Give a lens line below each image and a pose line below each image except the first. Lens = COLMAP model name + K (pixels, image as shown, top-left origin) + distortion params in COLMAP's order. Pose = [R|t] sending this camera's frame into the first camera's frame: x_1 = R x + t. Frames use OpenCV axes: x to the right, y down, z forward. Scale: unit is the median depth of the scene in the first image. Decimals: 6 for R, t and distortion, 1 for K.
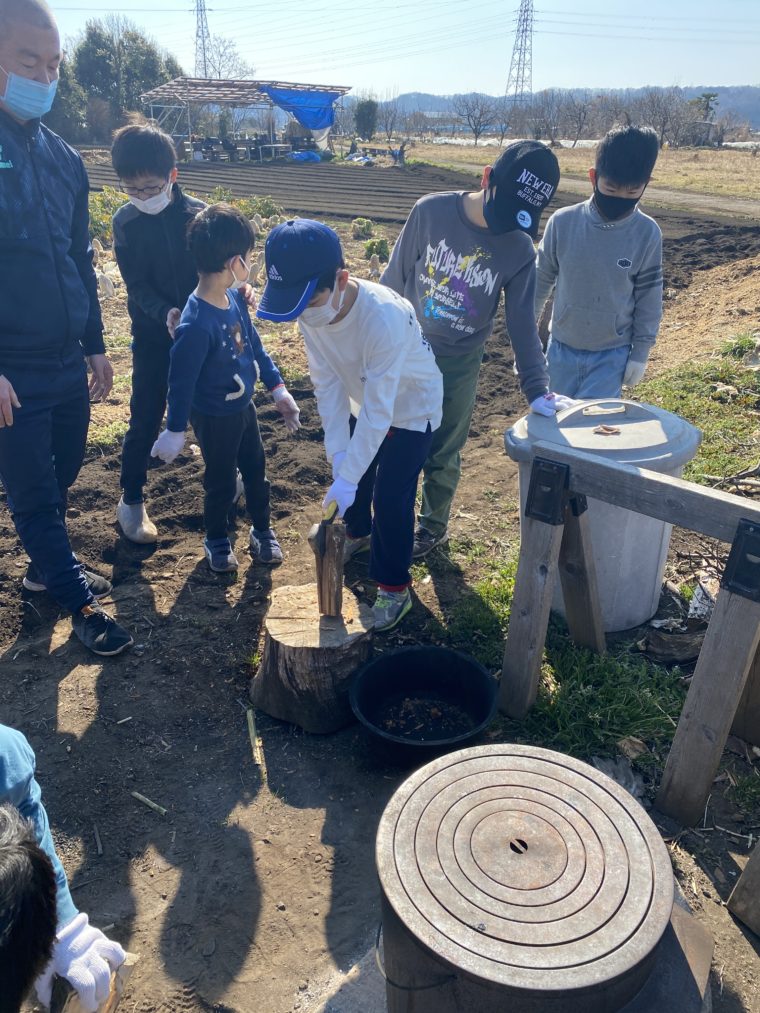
lens RADIAL K [[761.6, 0, 378.6], [0, 761.6, 502.6], [0, 0, 1]] dist [-0.011196, -0.001341]
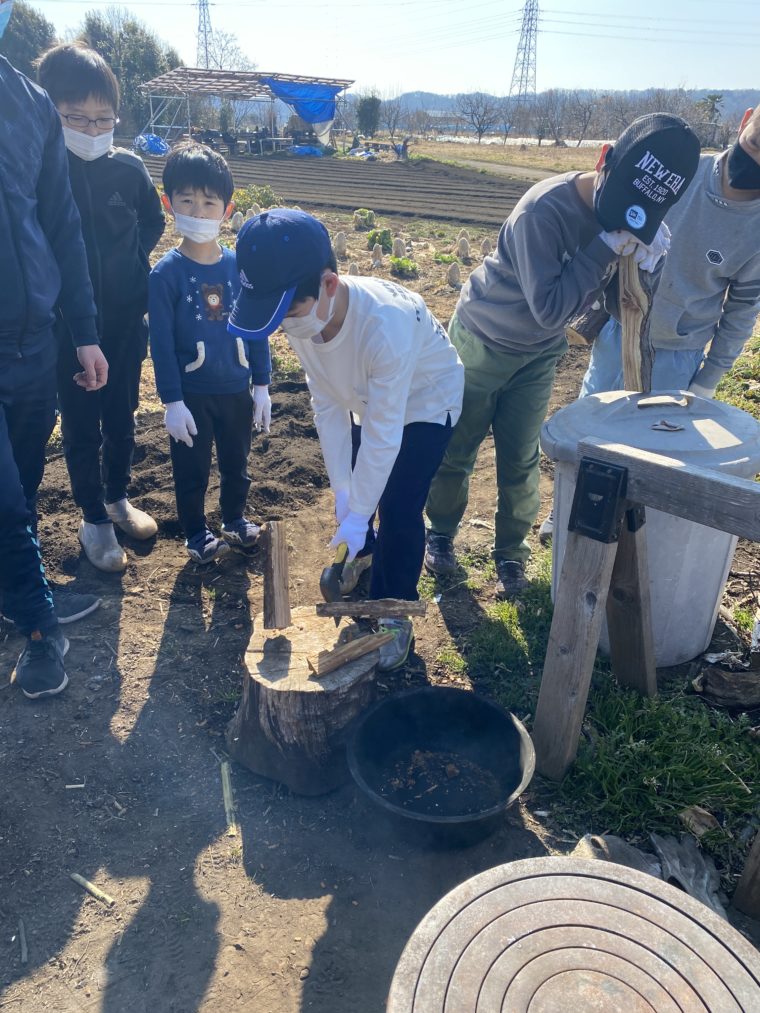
lens RADIAL K [[761.6, 0, 381.1], [0, 761.6, 511.4], [0, 0, 1]] dist [-0.011196, -0.001341]
pose [[0.999917, 0.011530, 0.005684, -0.008097], [-0.011590, 0.999876, 0.010683, -0.007643], [-0.005560, -0.010748, 0.999927, 0.166129]]
